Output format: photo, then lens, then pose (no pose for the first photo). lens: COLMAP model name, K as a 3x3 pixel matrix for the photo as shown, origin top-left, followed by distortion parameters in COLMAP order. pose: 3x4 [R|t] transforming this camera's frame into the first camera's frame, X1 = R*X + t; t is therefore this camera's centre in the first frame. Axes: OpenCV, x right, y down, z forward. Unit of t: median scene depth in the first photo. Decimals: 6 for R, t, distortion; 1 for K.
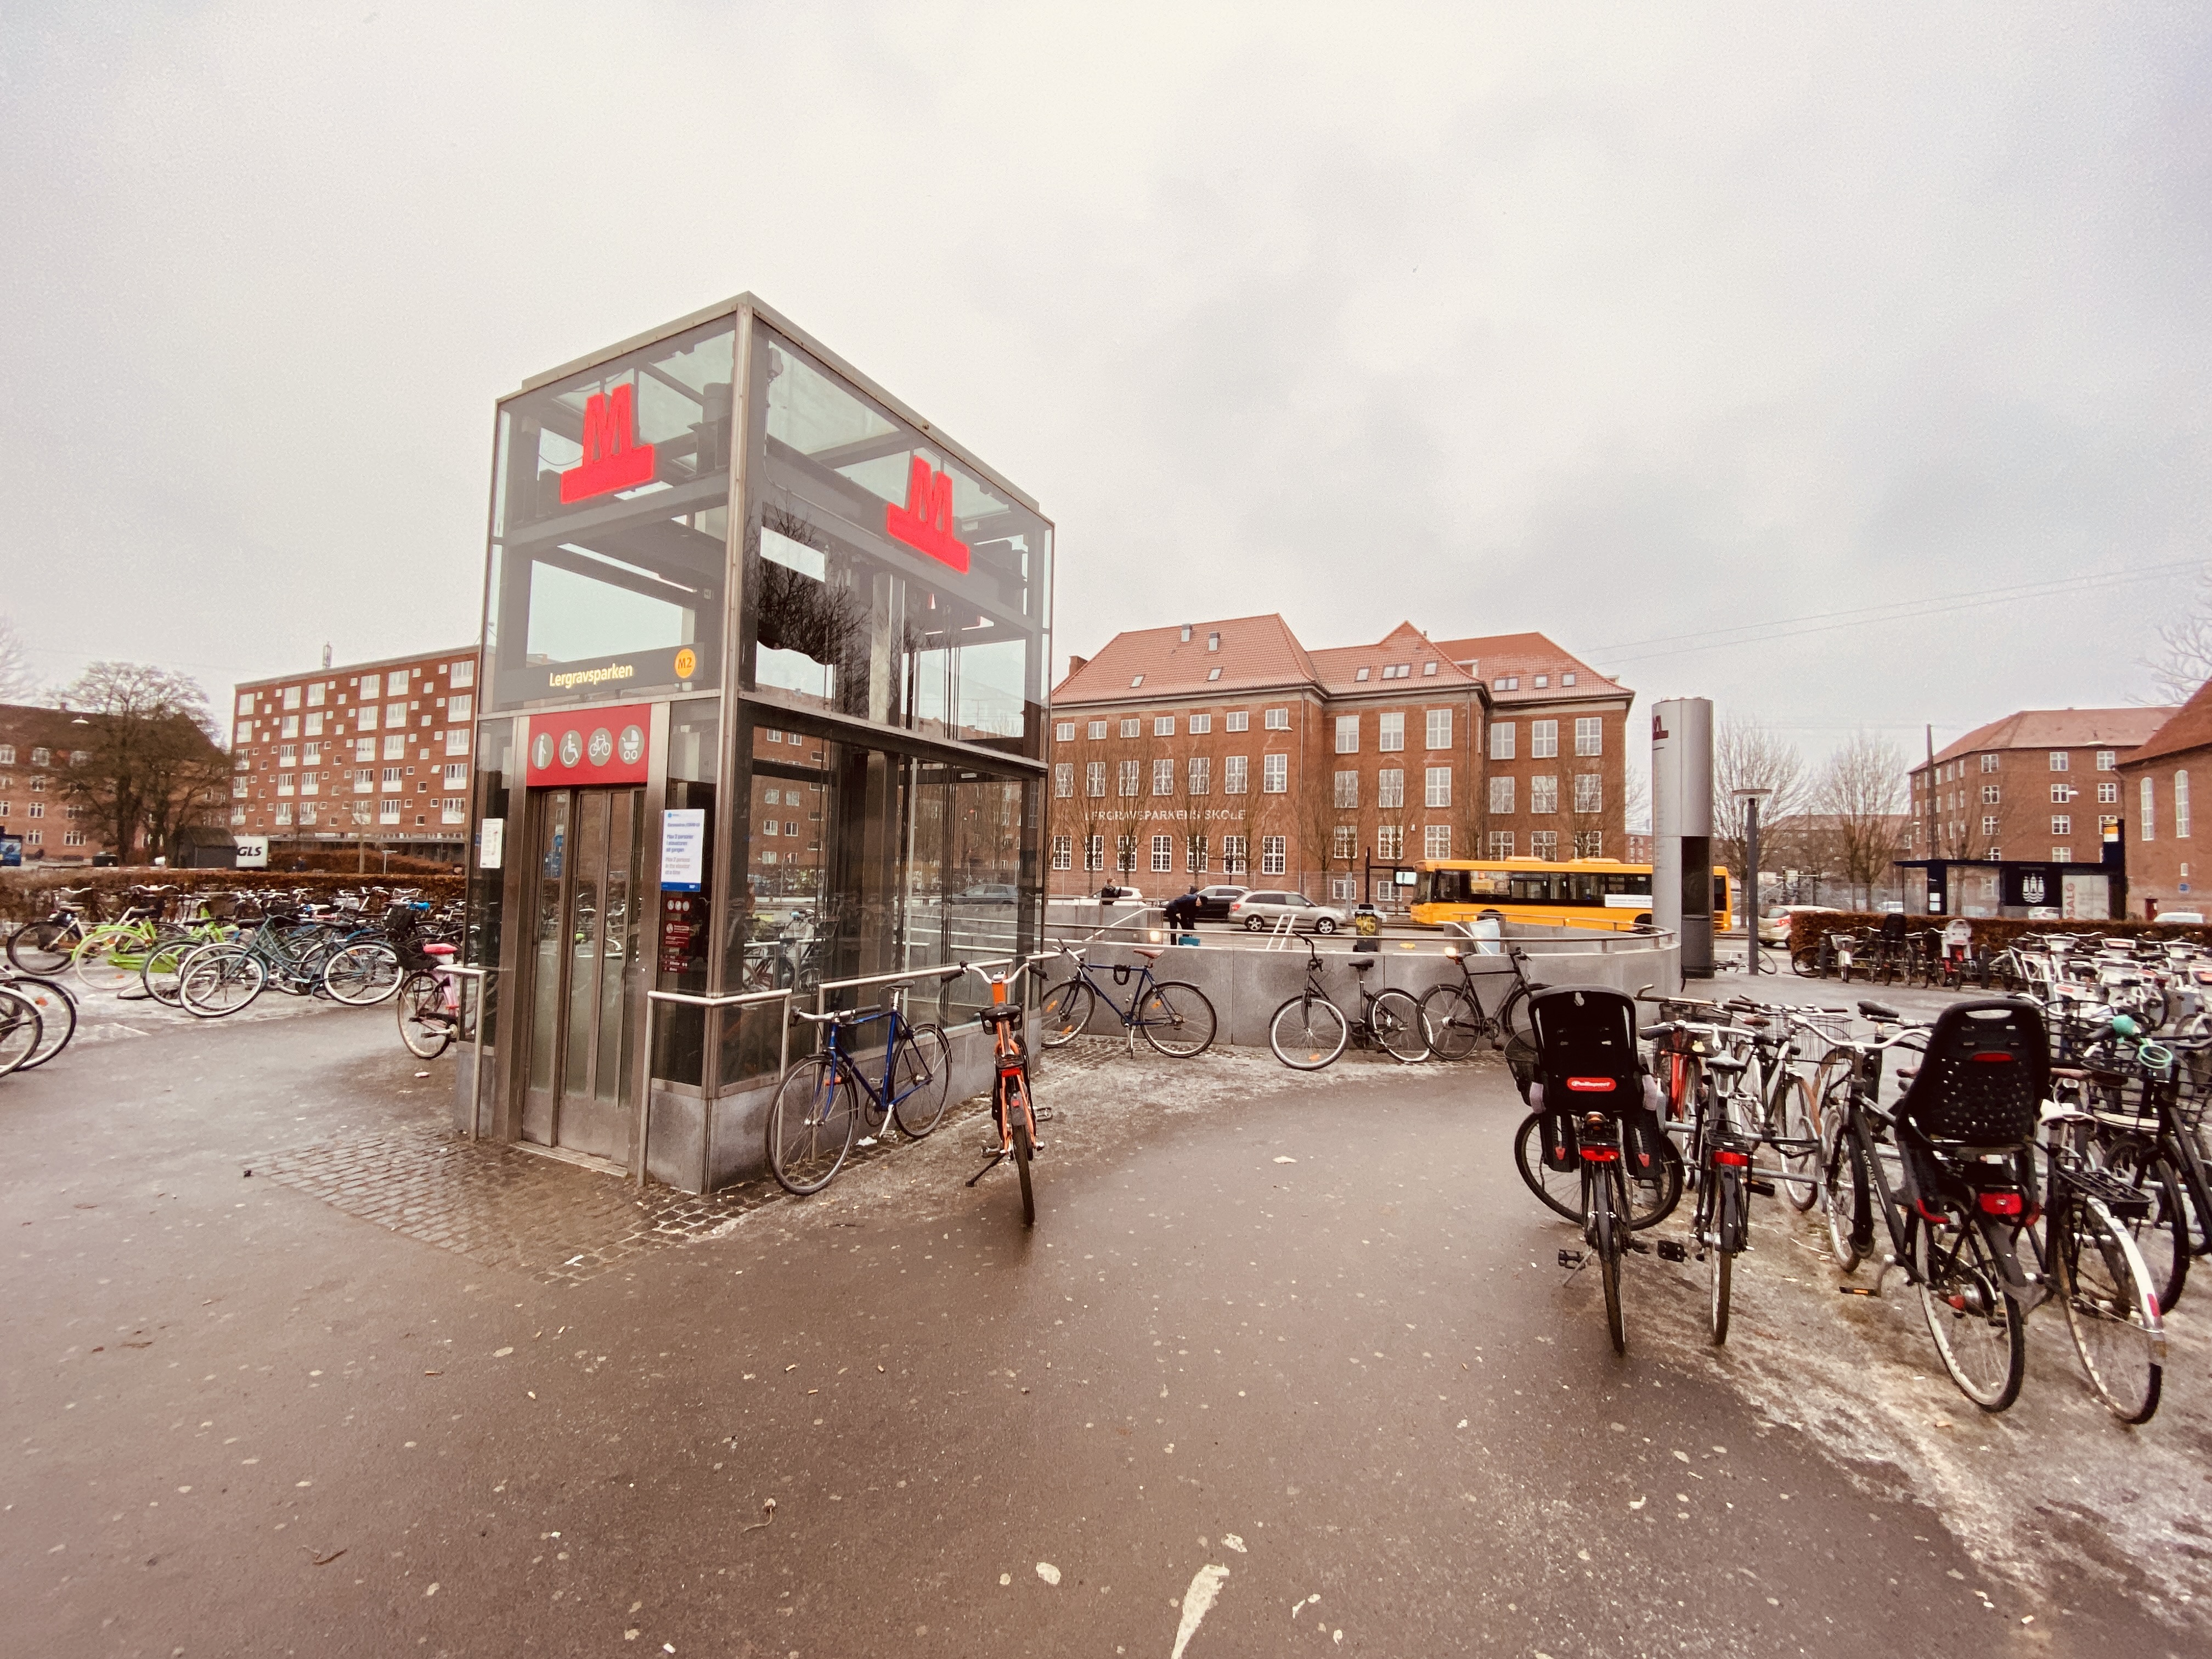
lens RADIAL K [[897.0, 0, 1098.2], [0, 897.0, 838.4], [0, 0, 1]] dist [0.000527, -0.000186]
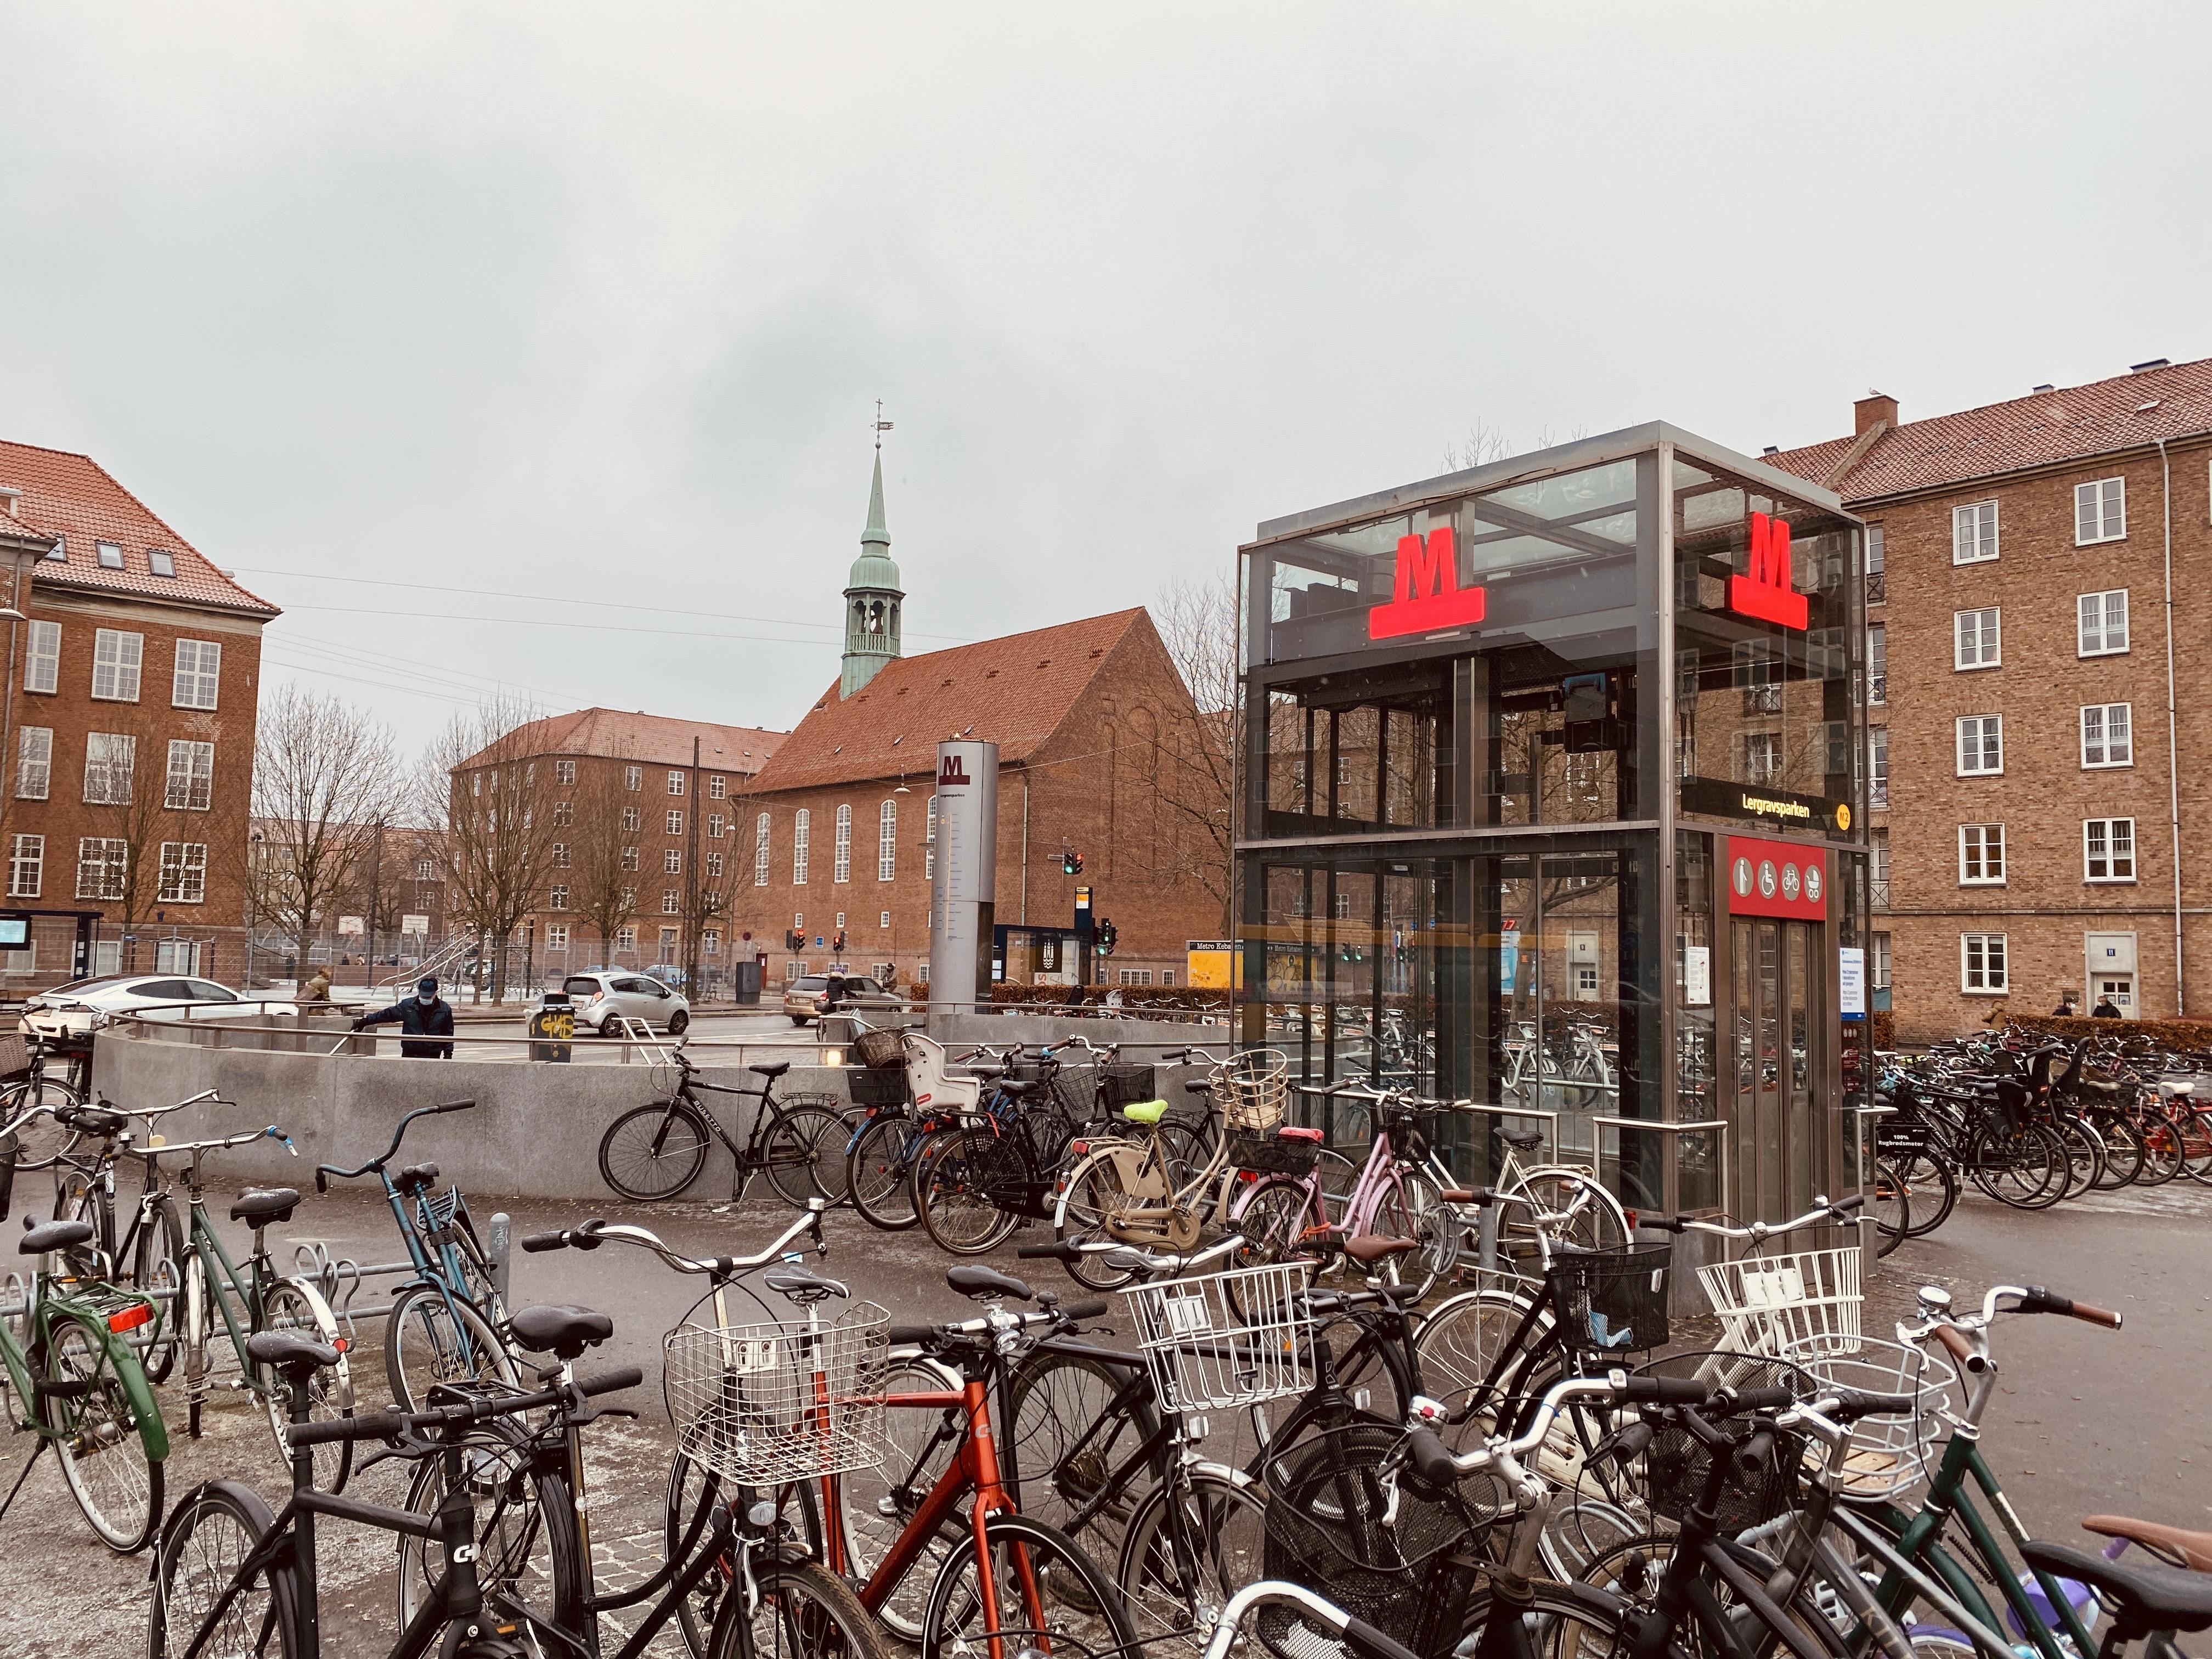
lens RADIAL K [[1682.8, 0, 1096.5], [0, 1682.8, 828.0], [0, 0, 1]] dist [0.002215, 0.003075]
pose [[0.381843, 0.056568, 0.922495, -1.810732], [-0.050596, 0.997908, -0.040249, -0.032085], [-0.922841, -0.031306, 0.383906, 0.691799]]
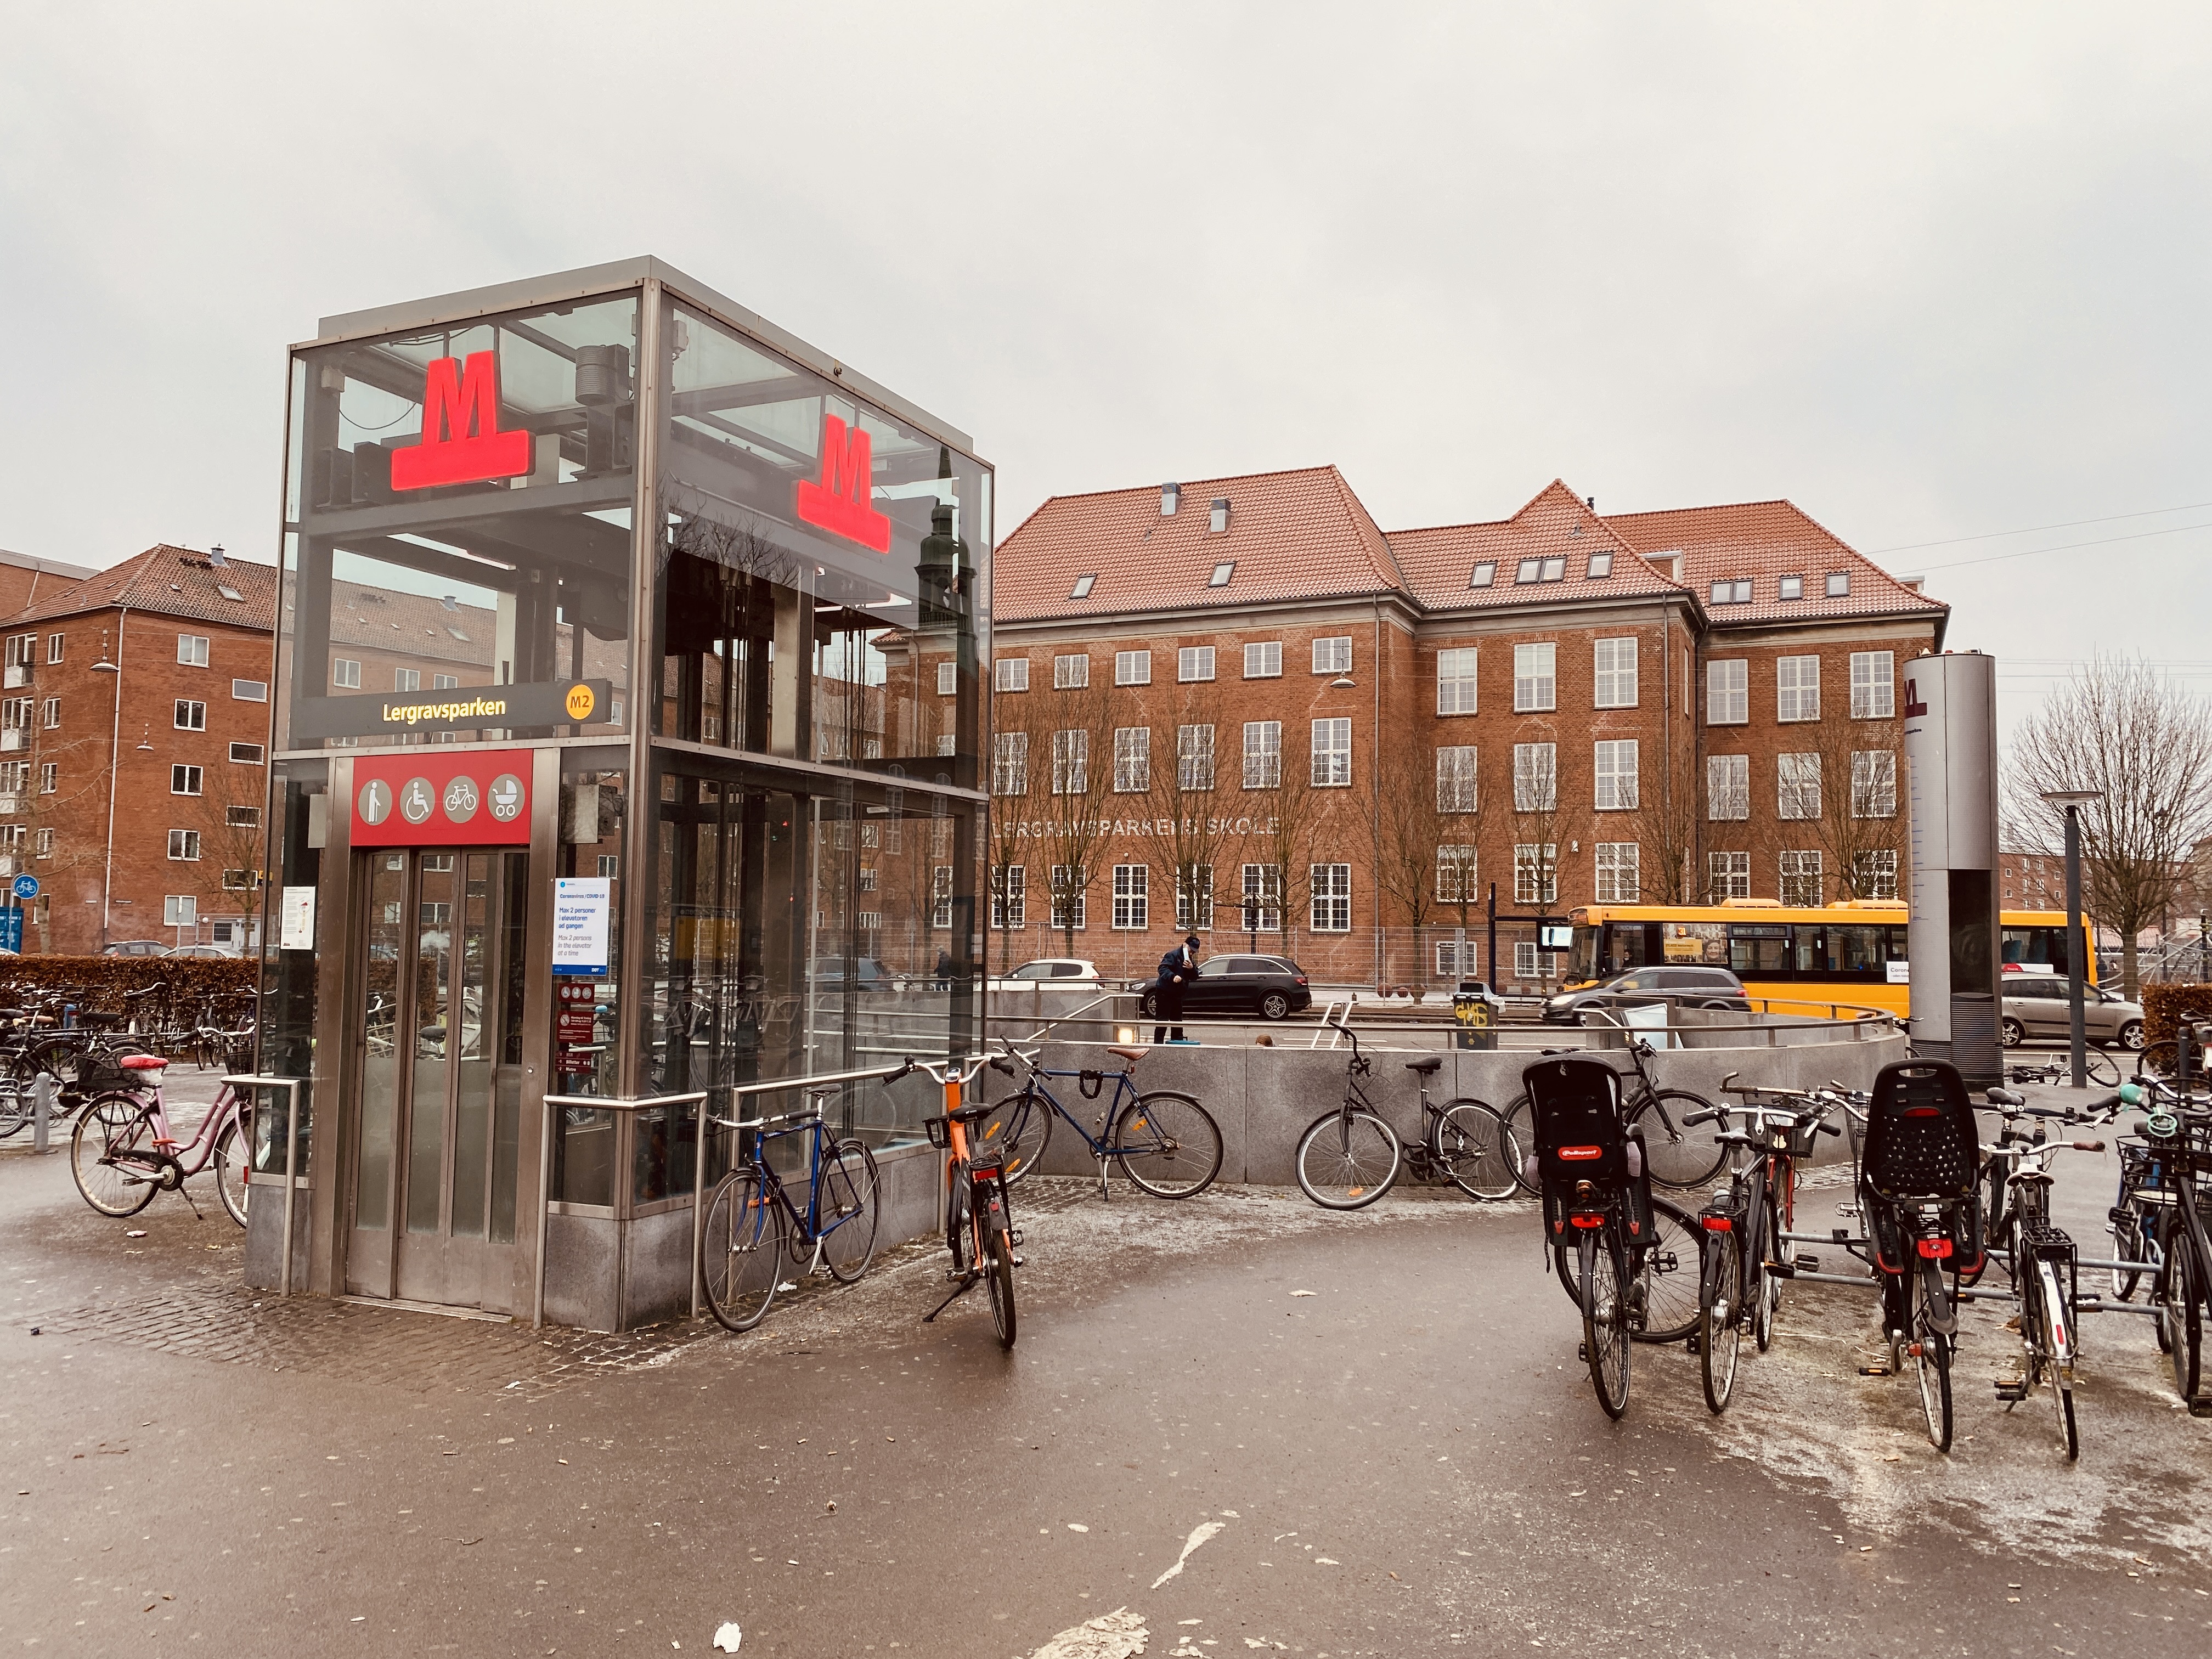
lens RADIAL K [[1682.8, 0, 1096.5], [0, 1682.8, 828.0], [0, 0, 1]] dist [0.002215, 0.003075]
pose [[0.998583, -0.008595, 0.052527, -0.041793], [0.009779, 0.999703, -0.022318, -0.025074], [-0.052319, 0.022800, 0.998370, -0.384672]]
